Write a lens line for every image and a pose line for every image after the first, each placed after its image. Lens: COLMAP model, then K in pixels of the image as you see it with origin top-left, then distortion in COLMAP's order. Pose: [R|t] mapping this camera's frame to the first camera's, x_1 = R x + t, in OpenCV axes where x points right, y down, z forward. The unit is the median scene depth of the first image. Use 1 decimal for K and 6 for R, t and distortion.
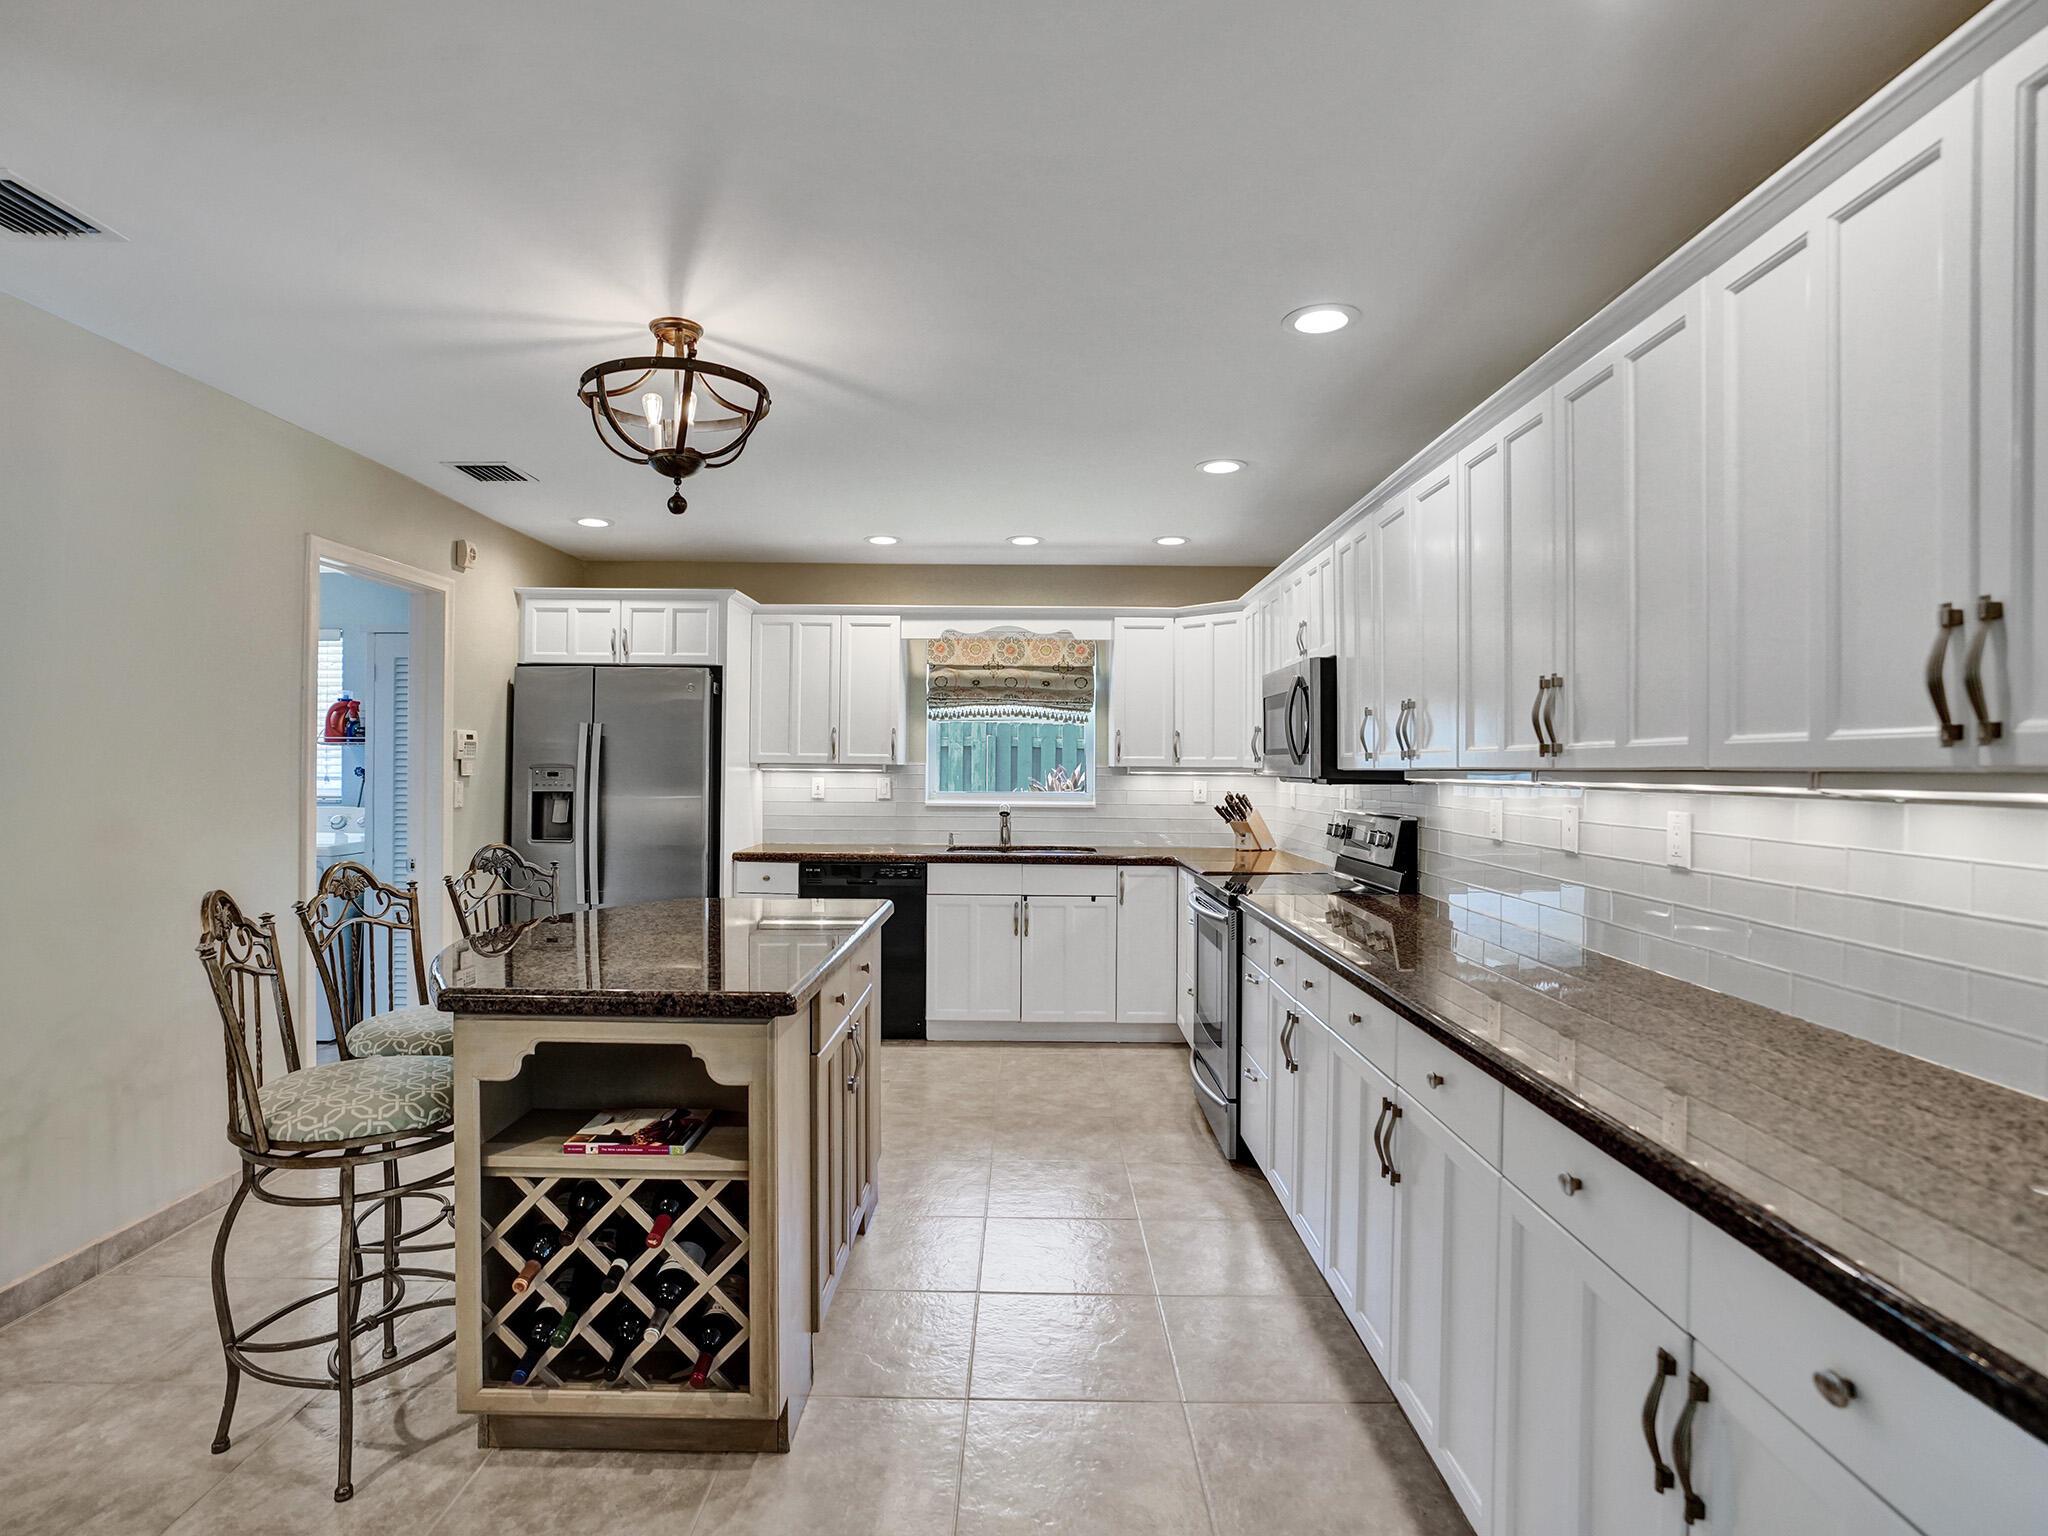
lens RADIAL K [[1065.7, 0, 1024.0], [0, 1065.7, 768.0], [0, 0, 1]] dist [-0.024948, 0.001509]
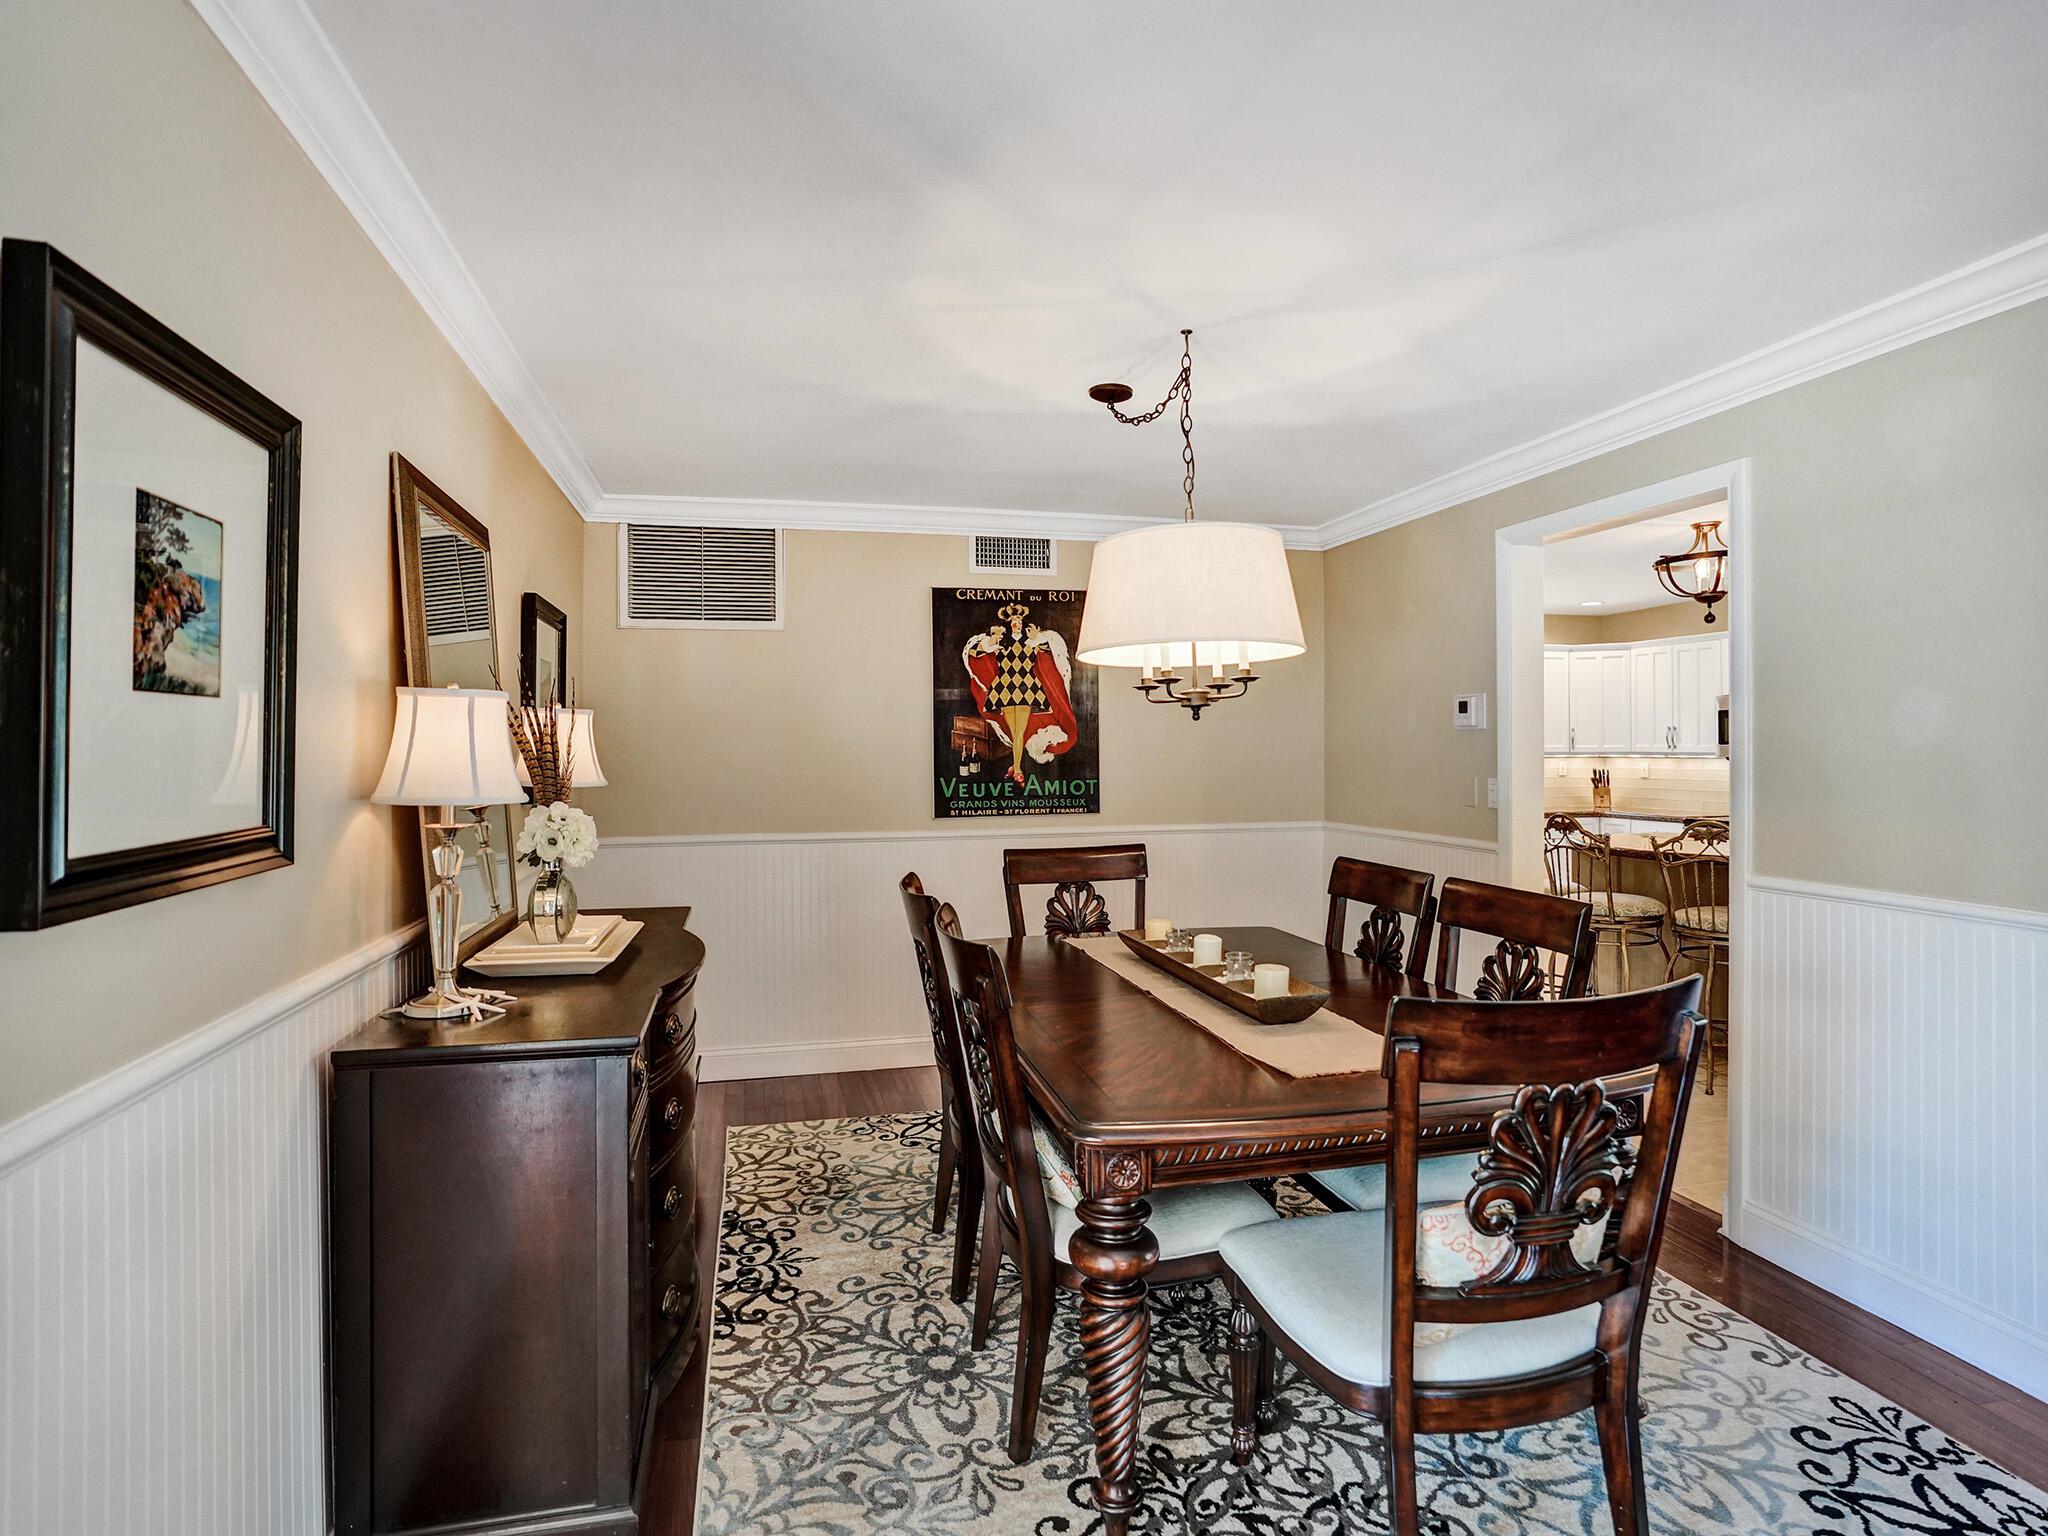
lens RADIAL K [[1065.7, 0, 1024.0], [0, 1065.7, 768.0], [0, 0, 1]] dist [-0.024948, 0.001509]
pose [[0.970811, -0.017554, 0.239204, -0.967731], [0.013986, 0.999764, 0.016607, -0.014108], [-0.239439, -0.012777, 0.970827, -0.265694]]
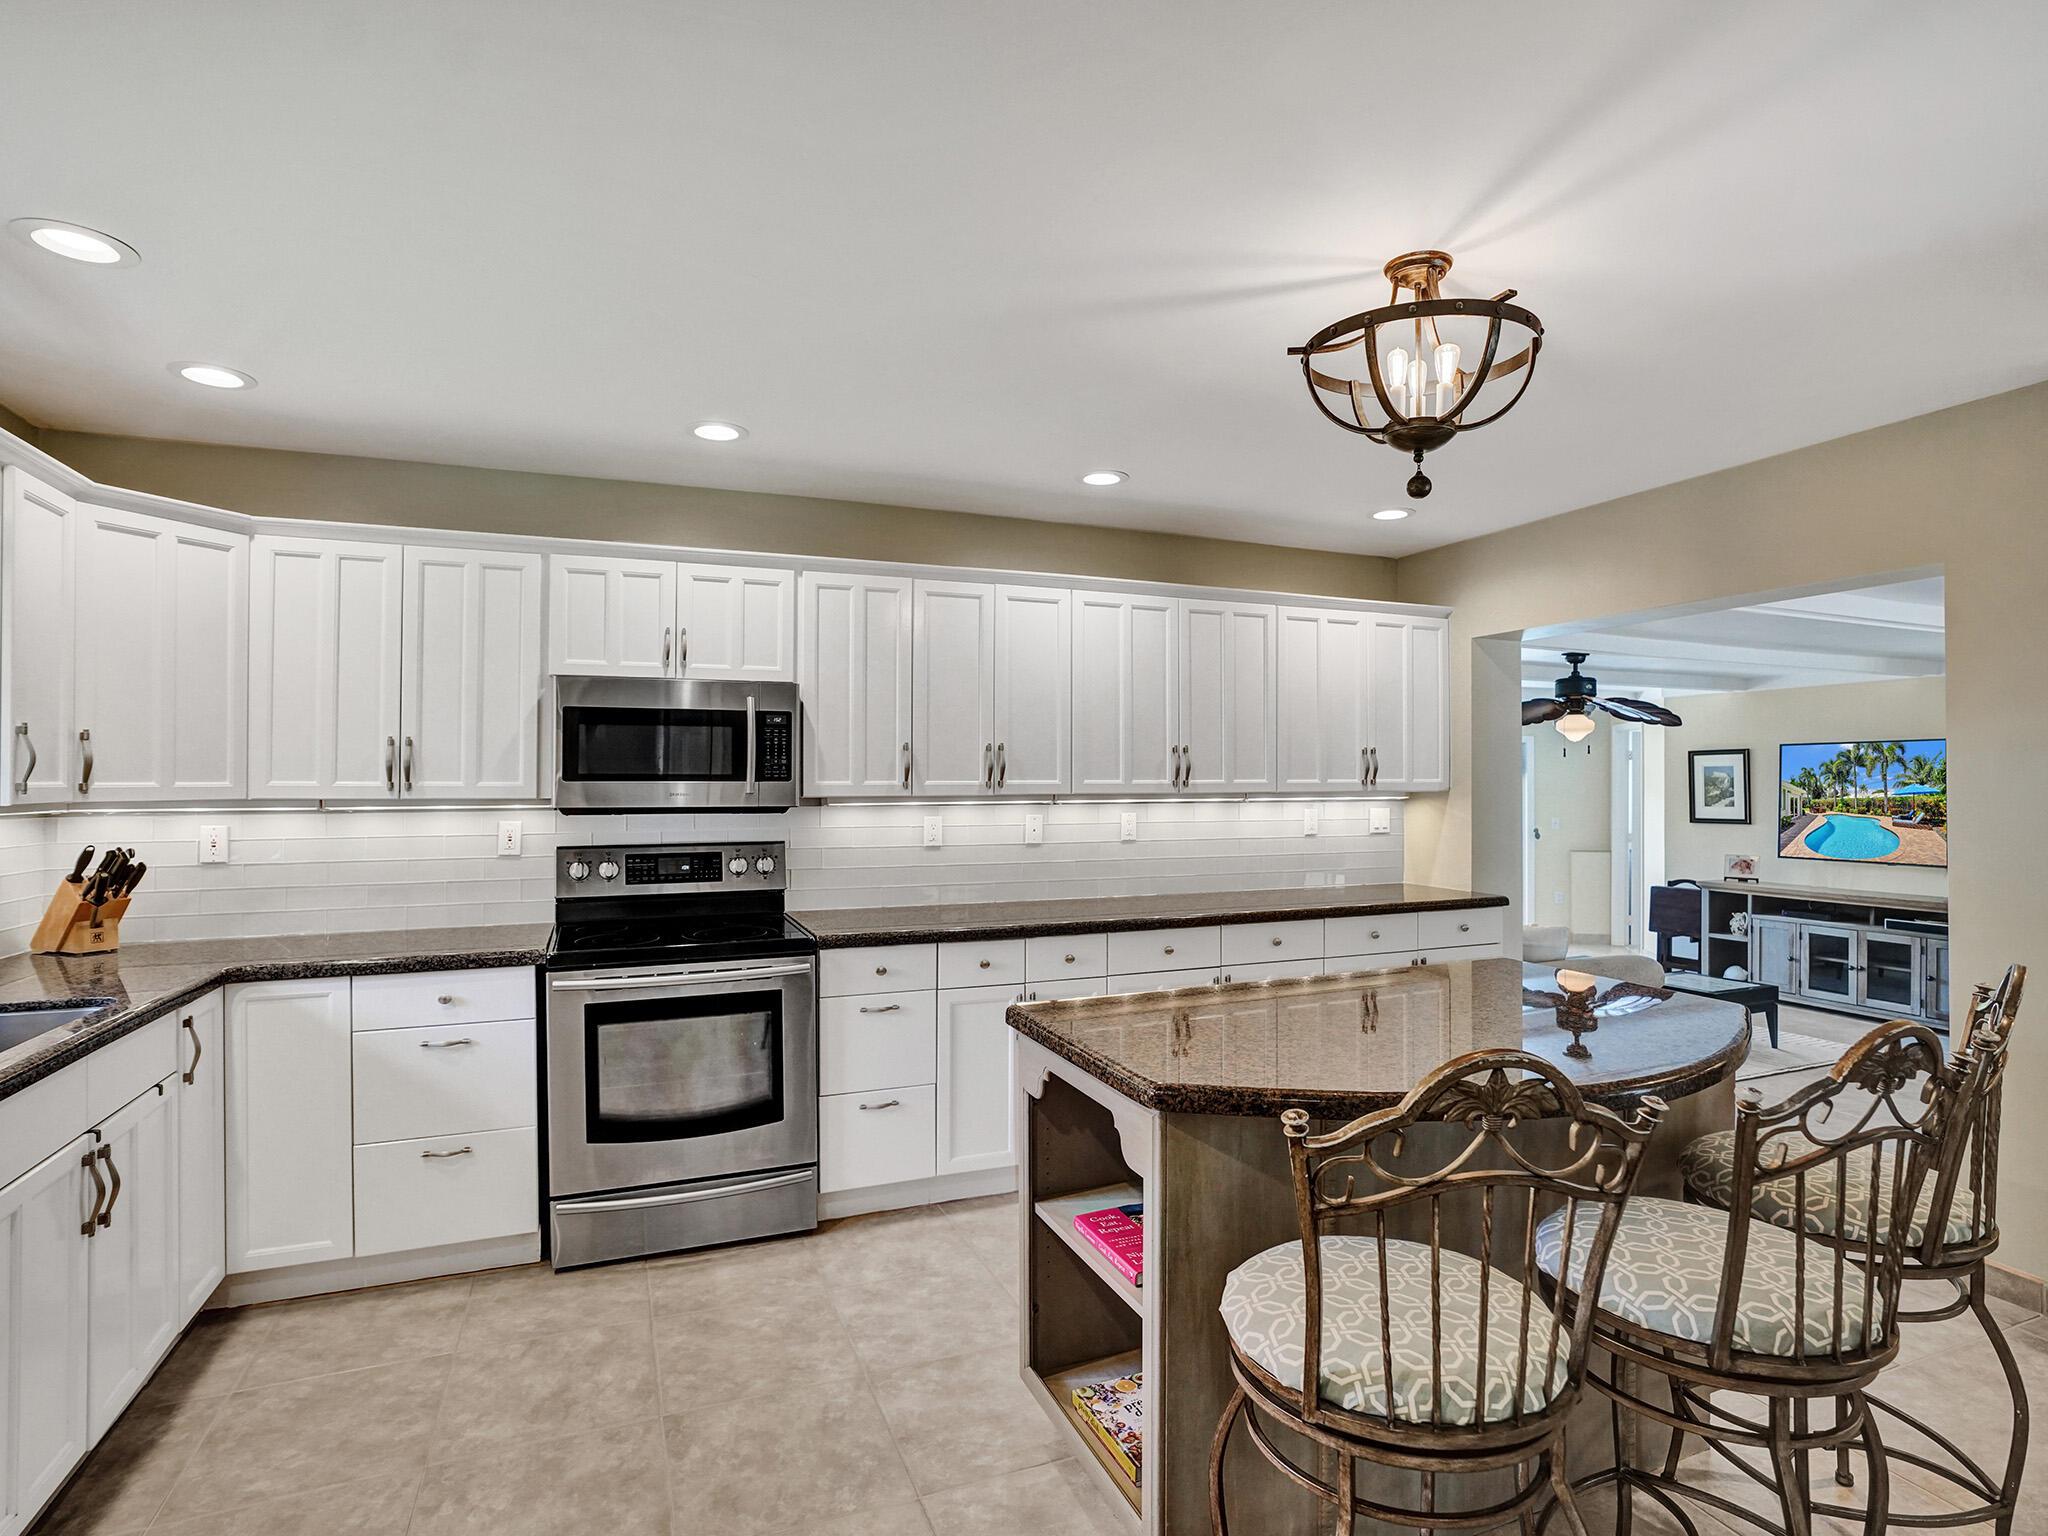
lens RADIAL K [[1065.7, 0, 1024.0], [0, 1065.7, 768.0], [0, 0, 1]] dist [-0.024948, 0.001509]
pose [[-0.374280, -0.004314, 0.927306, -0.482287], [-0.002776, 0.999990, 0.003531, -0.020331], [-0.927312, -0.001253, -0.374288, 0.793936]]
